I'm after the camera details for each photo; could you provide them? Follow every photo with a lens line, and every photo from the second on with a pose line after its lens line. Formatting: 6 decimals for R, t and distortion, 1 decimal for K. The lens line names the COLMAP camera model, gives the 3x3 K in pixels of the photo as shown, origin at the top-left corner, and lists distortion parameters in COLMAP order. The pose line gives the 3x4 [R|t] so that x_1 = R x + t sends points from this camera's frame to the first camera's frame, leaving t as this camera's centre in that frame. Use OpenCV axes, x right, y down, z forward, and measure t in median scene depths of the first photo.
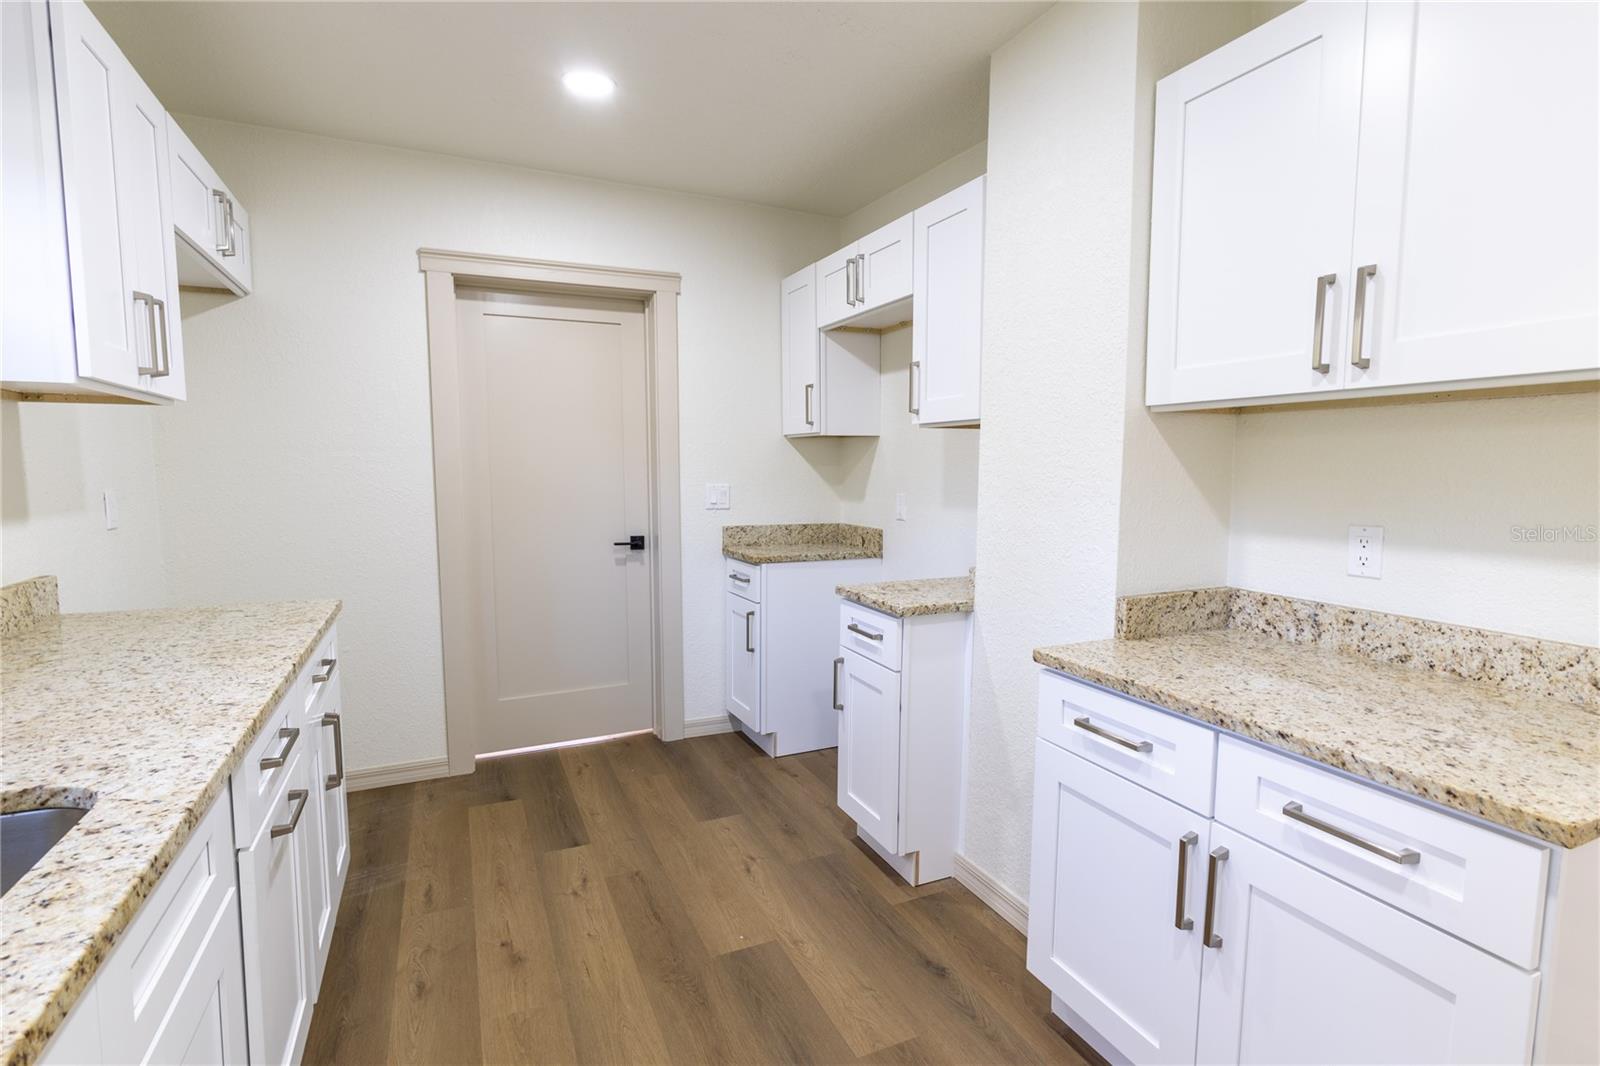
lens RADIAL K [[757.2, 0, 793.8], [0, 757.2, 532.7], [0, 0, 1]] dist [0.002215, 0.002617]
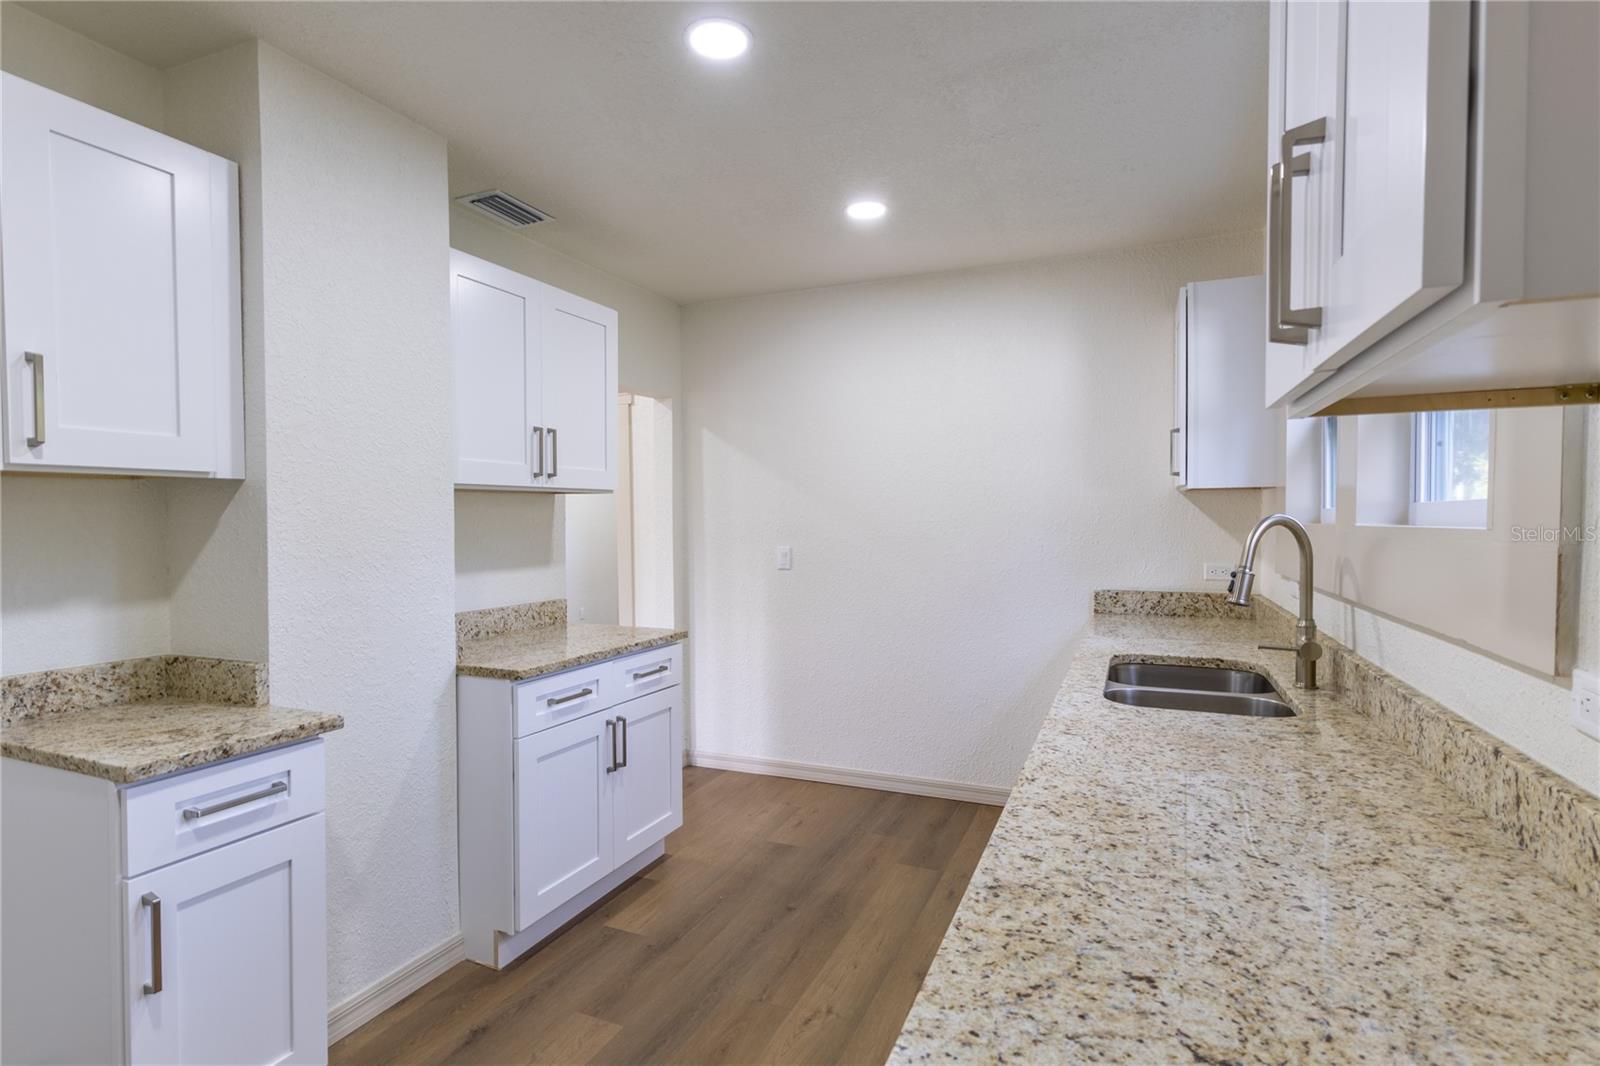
lens RADIAL K [[757.2, 0, 800.6], [0, 757.2, 530.5], [0, 0, 1]] dist [0.002215, 0.002617]
pose [[-0.660901, -0.011352, 0.750387, -1.186001], [0.073125, 0.994154, 0.079445, -0.185893], [-0.746902, 0.107378, -0.656207, 1.800116]]
